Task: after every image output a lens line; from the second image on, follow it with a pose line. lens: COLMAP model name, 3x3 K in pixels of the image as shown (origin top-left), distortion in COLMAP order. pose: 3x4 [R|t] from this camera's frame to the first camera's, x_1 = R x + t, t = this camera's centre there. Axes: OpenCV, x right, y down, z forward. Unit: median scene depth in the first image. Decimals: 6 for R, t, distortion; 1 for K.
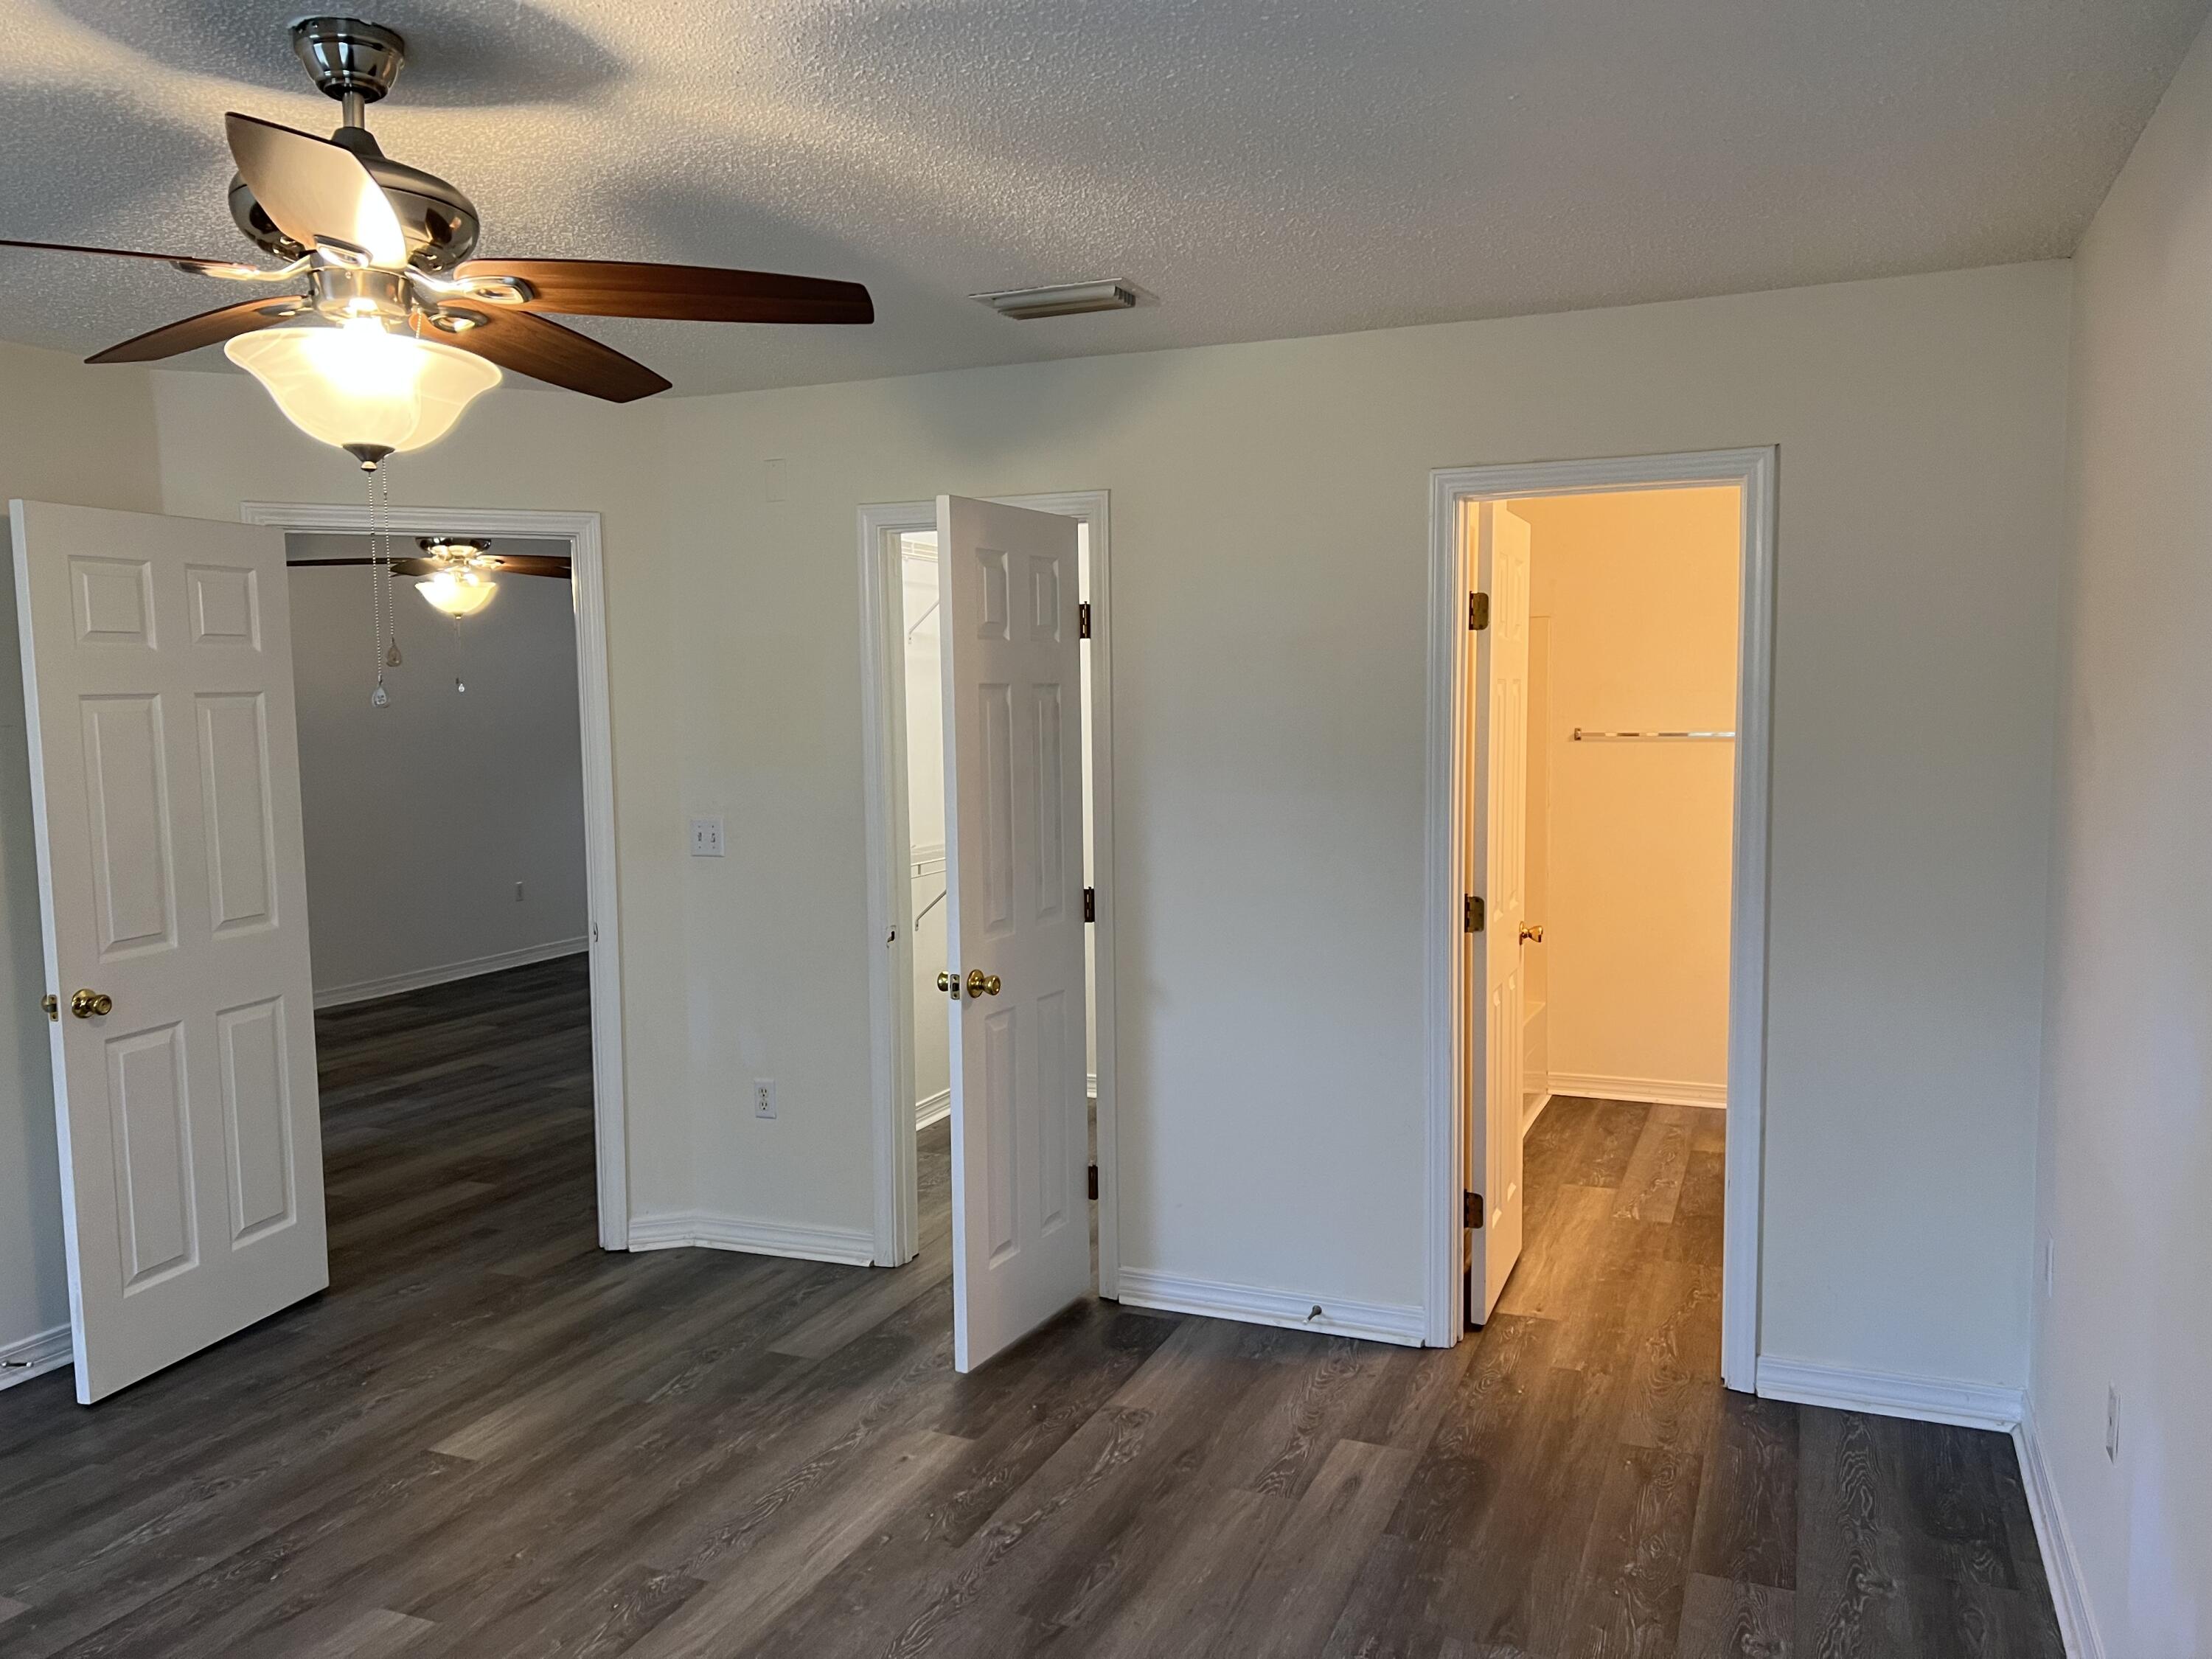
lens RADIAL K [[1635.1, 0, 1127.0], [0, 1635.1, 819.6], [0, 0, 1]] dist [0.060234, -0.056925]
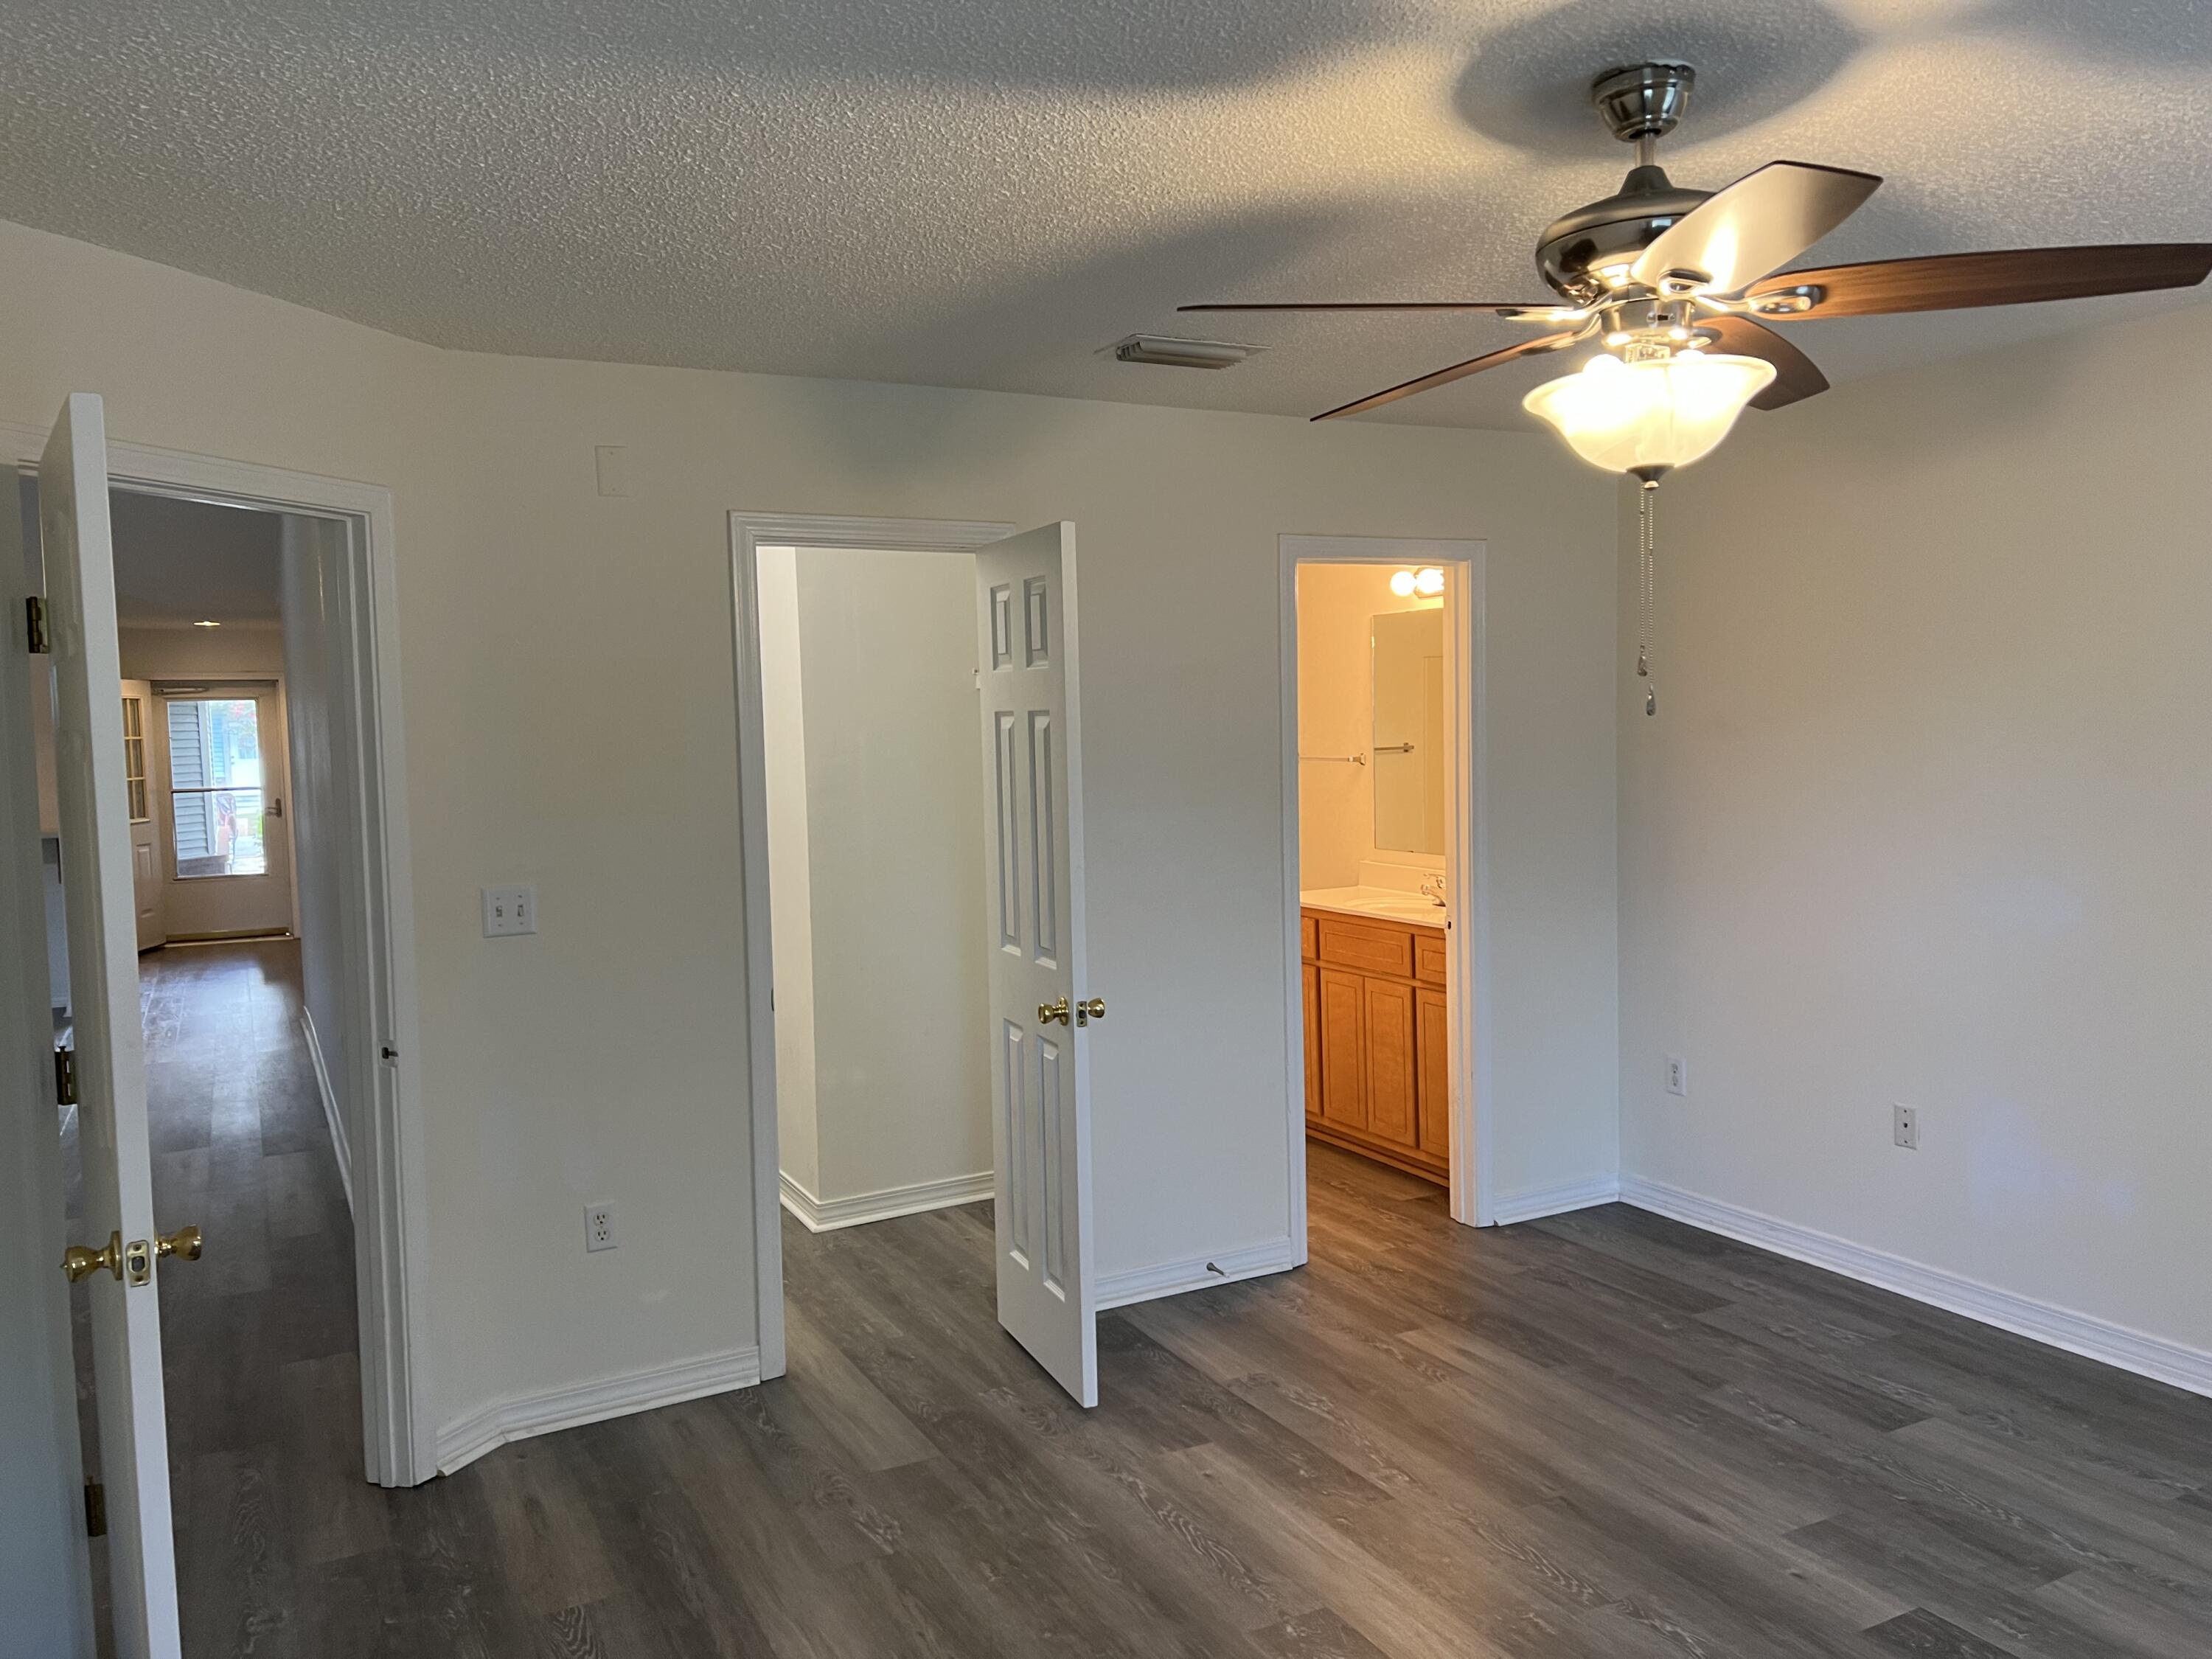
lens RADIAL K [[1635.1, 0, 1127.0], [0, 1635.1, 819.6], [0, 0, 1]] dist [0.060234, -0.056925]
pose [[0.642596, -0.056422, 0.764125, -0.835820], [0.077492, 0.996957, 0.008447, -0.019772], [-0.762276, 0.053786, 0.645013, 0.340975]]
